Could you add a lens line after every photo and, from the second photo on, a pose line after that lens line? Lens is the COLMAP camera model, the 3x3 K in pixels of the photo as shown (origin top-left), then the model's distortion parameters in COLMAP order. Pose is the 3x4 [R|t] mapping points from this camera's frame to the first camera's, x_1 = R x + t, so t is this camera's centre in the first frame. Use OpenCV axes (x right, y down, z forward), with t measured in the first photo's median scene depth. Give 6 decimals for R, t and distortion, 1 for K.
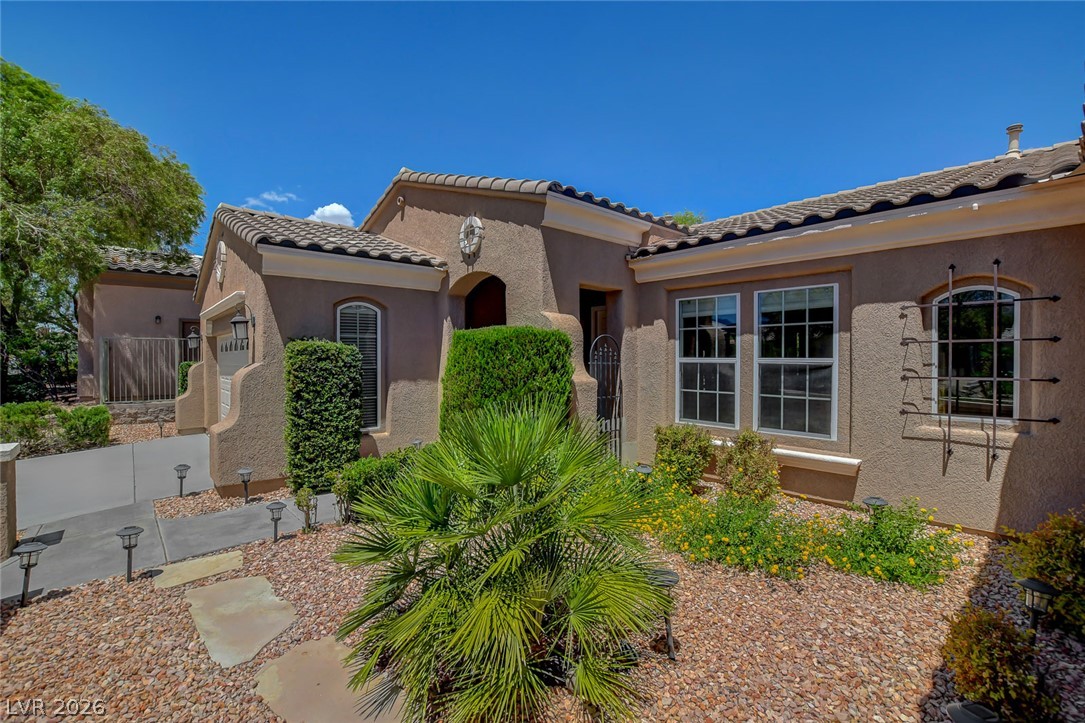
lens RADIAL K [[481.2, 0, 547.5], [0, 481.2, 361.9], [0, 0, 1]] dist [-0.029582, 0.000780]
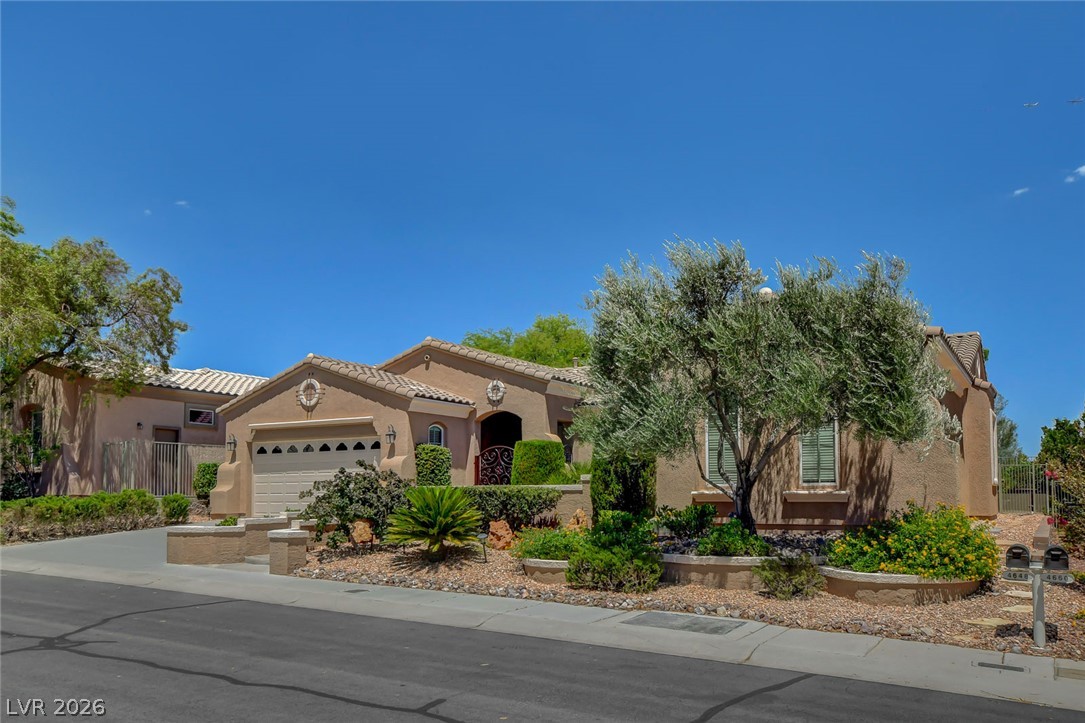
lens RADIAL K [[867.0, 0, 542.9], [0, 867.0, 448.8], [0, 0, 1]] dist [-0.000456, 0.001975]
pose [[0.954875, 0.017181, 0.296511, -1.188889], [0.002499, 0.997825, -0.065865, 0.224724], [-0.296997, 0.063634, 0.952756, -2.733876]]
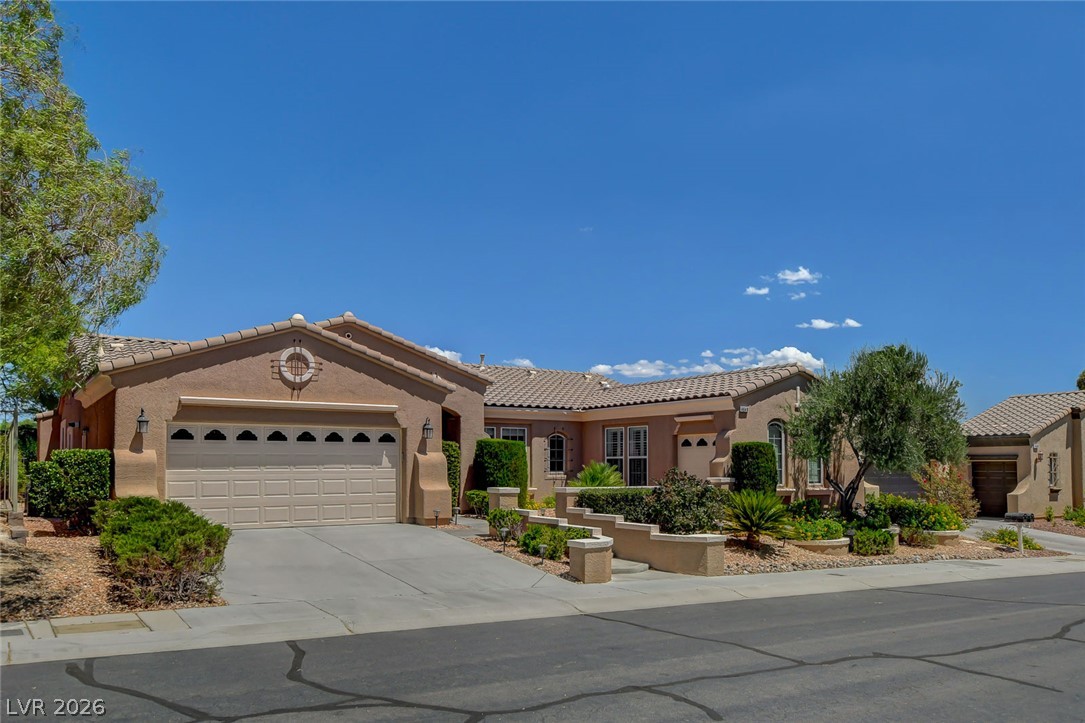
lens RADIAL K [[837.3, 0, 546.8], [0, 837.3, 431.7], [0, 0, 1]] dist [-0.005927, -0.001193]
pose [[0.139335, 0.045255, 0.989211, -3.933986], [0.011099, 0.998821, -0.047258, 0.085690], [-0.990183, 0.017564, 0.138669, 0.159712]]
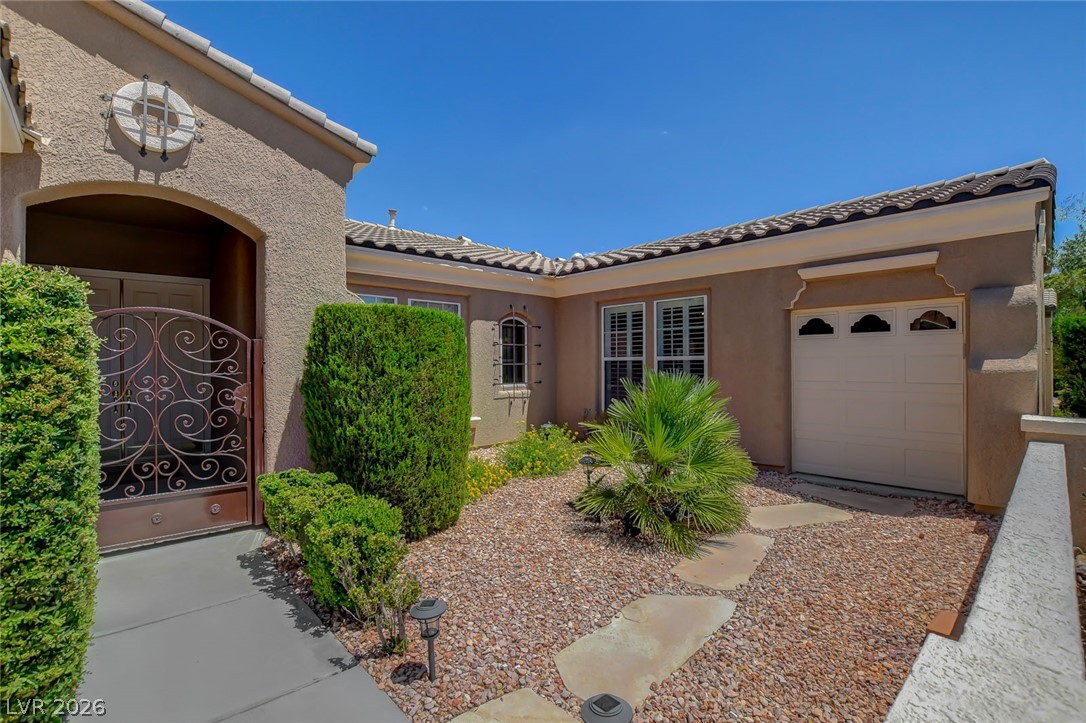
lens RADIAL K [[492.9, 0, 543.0], [0, 492.9, 361.5], [0, 0, 1]] dist [-0.027776, 0.000630]
pose [[-0.016485, 0.009109, 0.999823, -0.864699], [0.016028, 0.999832, -0.008845, 0.033245], [-0.999736, 0.015880, -0.016628, 0.688016]]
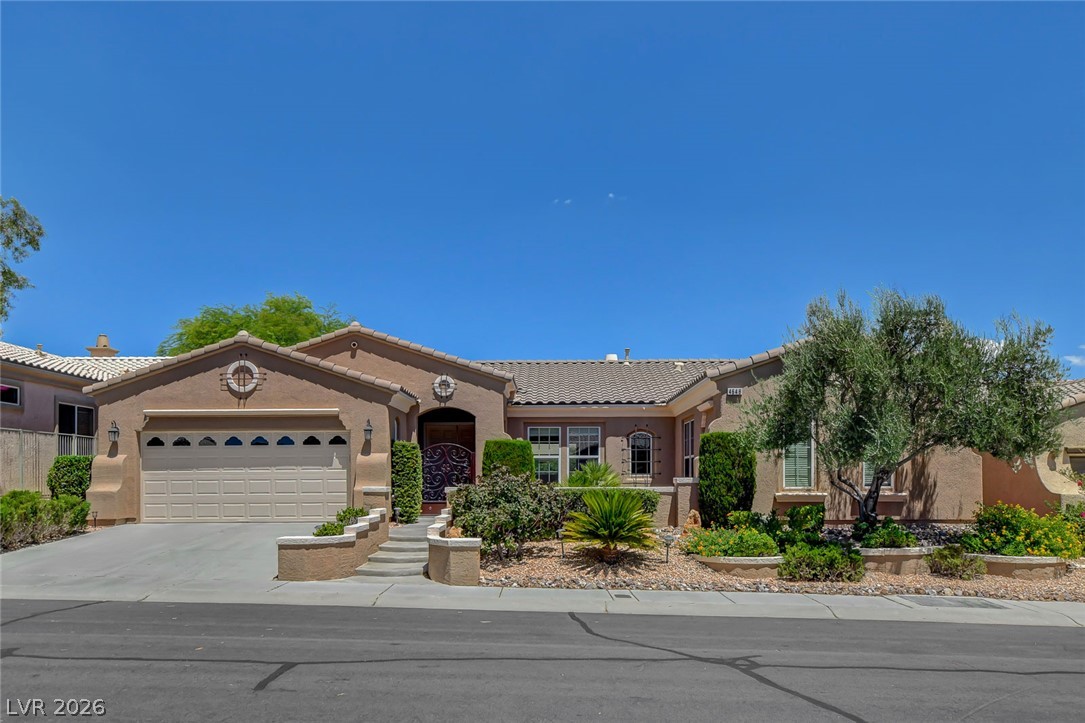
lens RADIAL K [[882.6, 0, 542.4], [0, 882.6, 471.0], [0, 0, 1]] dist [0.010215, 0.005863]
pose [[0.679701, 0.009803, 0.733424, -2.841630], [0.010088, 0.999691, -0.022711, 0.164984], [-0.733420, 0.022835, 0.679392, -1.850019]]
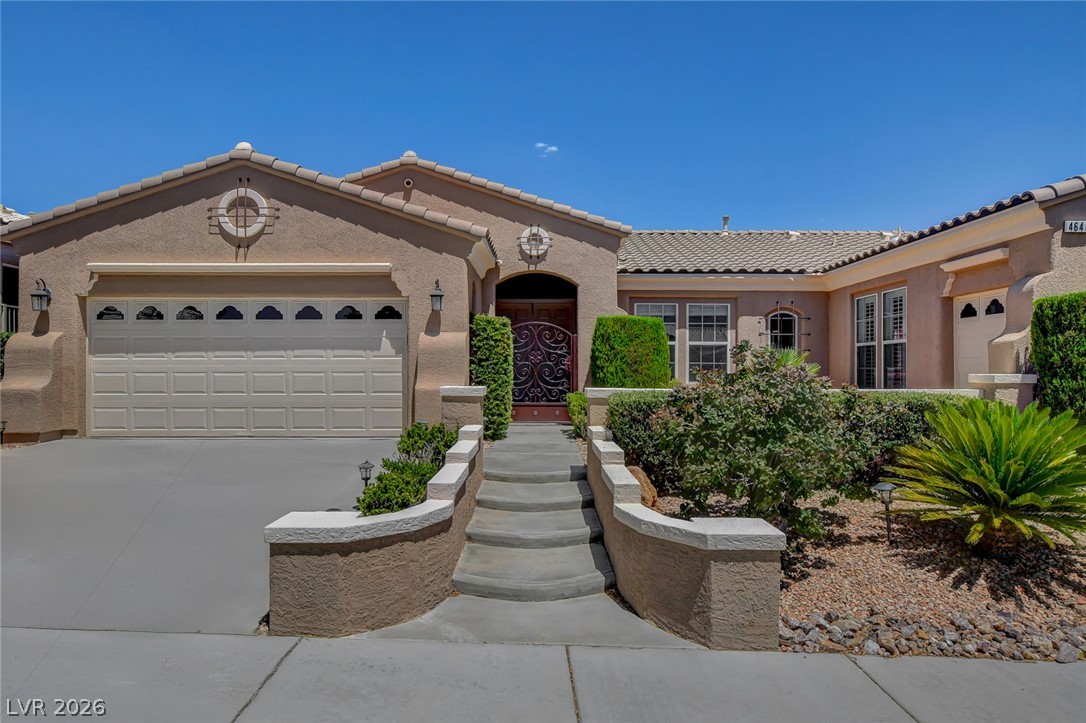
lens RADIAL K [[716.0, 0, 546.4], [0, 716.0, 365.7], [0, 0, 1]] dist [-0.005210, 0.006504]
pose [[0.663736, 0.010770, 0.747889, -1.910021], [0.004622, 0.999818, -0.018500, 0.128944], [-0.747952, 0.015736, 0.663566, -0.363069]]
